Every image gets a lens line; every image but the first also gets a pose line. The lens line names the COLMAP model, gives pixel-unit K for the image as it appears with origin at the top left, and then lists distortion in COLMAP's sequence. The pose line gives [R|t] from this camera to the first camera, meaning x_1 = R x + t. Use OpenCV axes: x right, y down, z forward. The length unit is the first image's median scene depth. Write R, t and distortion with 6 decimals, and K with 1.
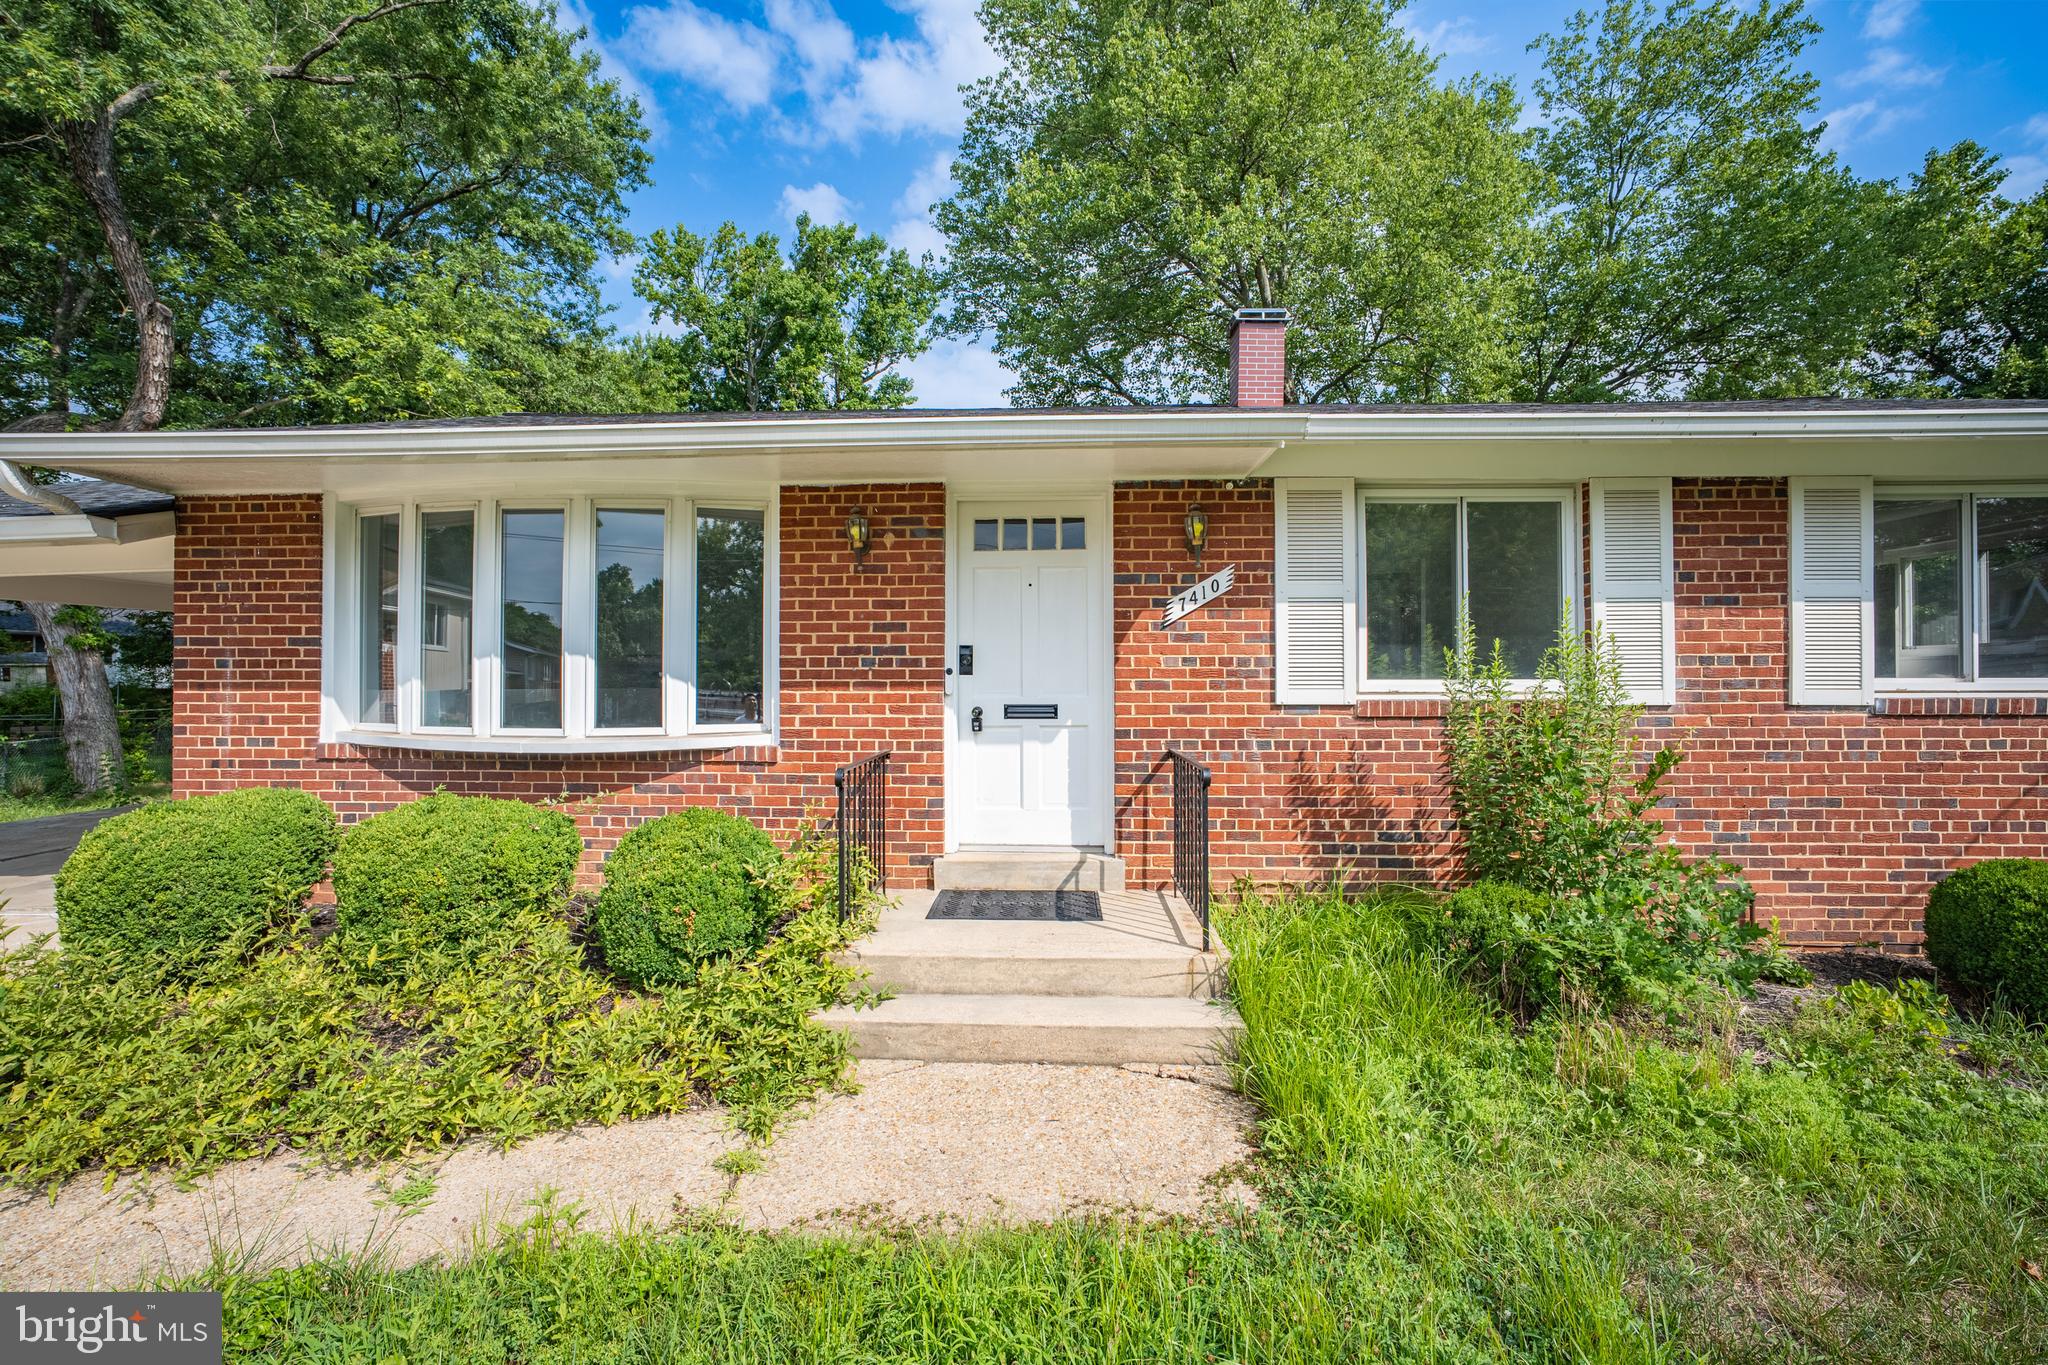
lens RADIAL K [[869.9, 0, 1026.4], [0, 869.9, 675.4], [0, 0, 1]] dist [-0.040037, 0.017190]
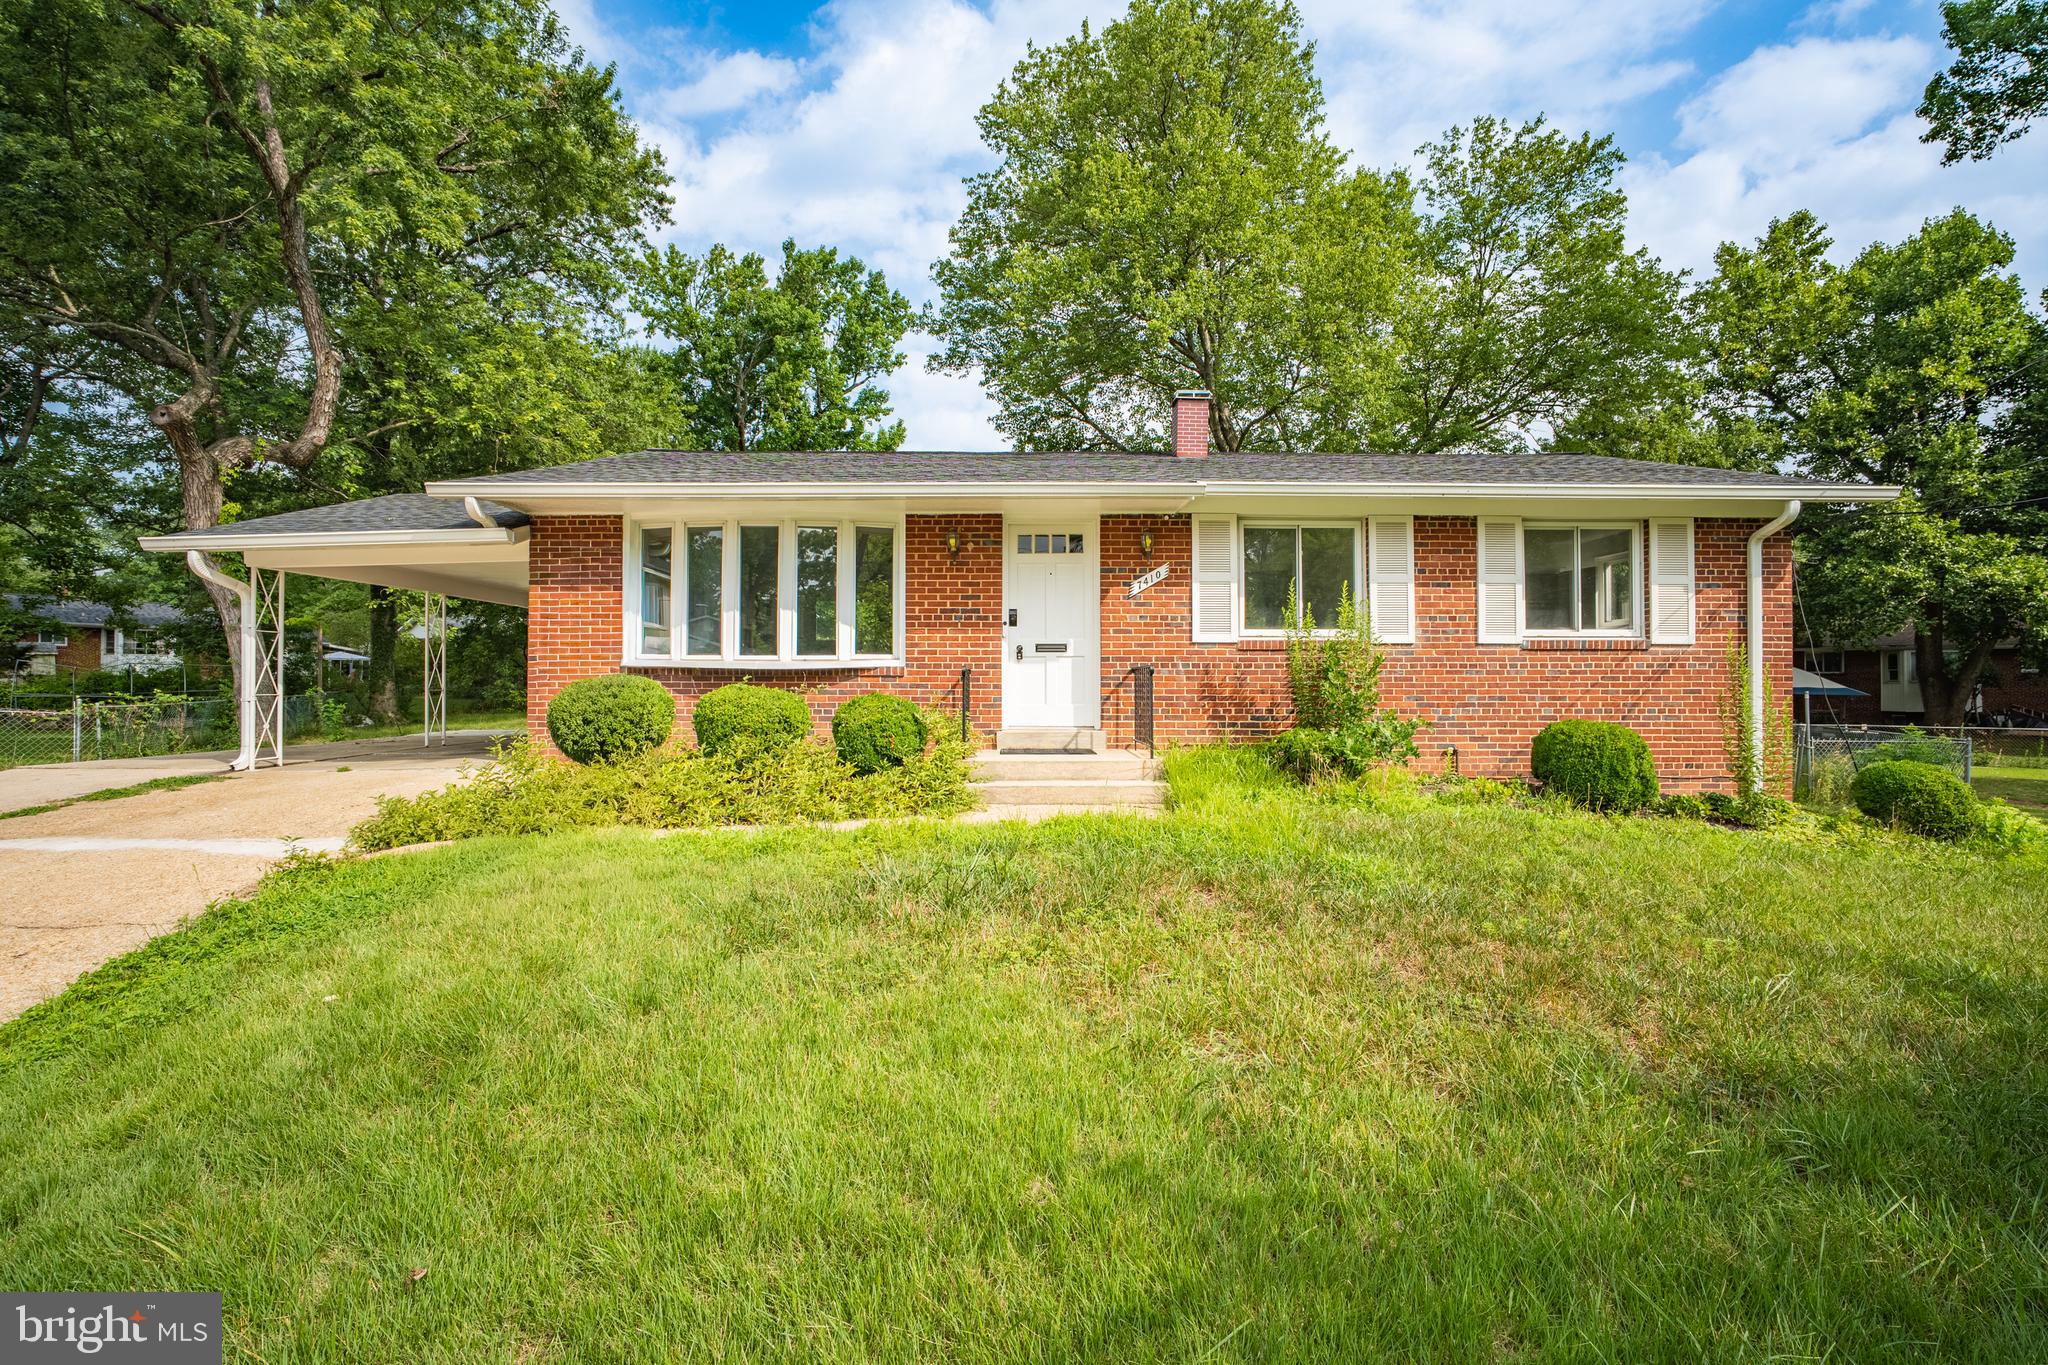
lens RADIAL K [[869.9, 0, 1026.4], [0, 869.9, 675.4], [0, 0, 1]] dist [-0.040037, 0.017190]
pose [[0.998718, 0.001704, 0.050598, -0.128308], [-0.001578, 0.999996, -0.002532, 0.098881], [-0.050602, 0.002449, 0.998716, -0.693542]]
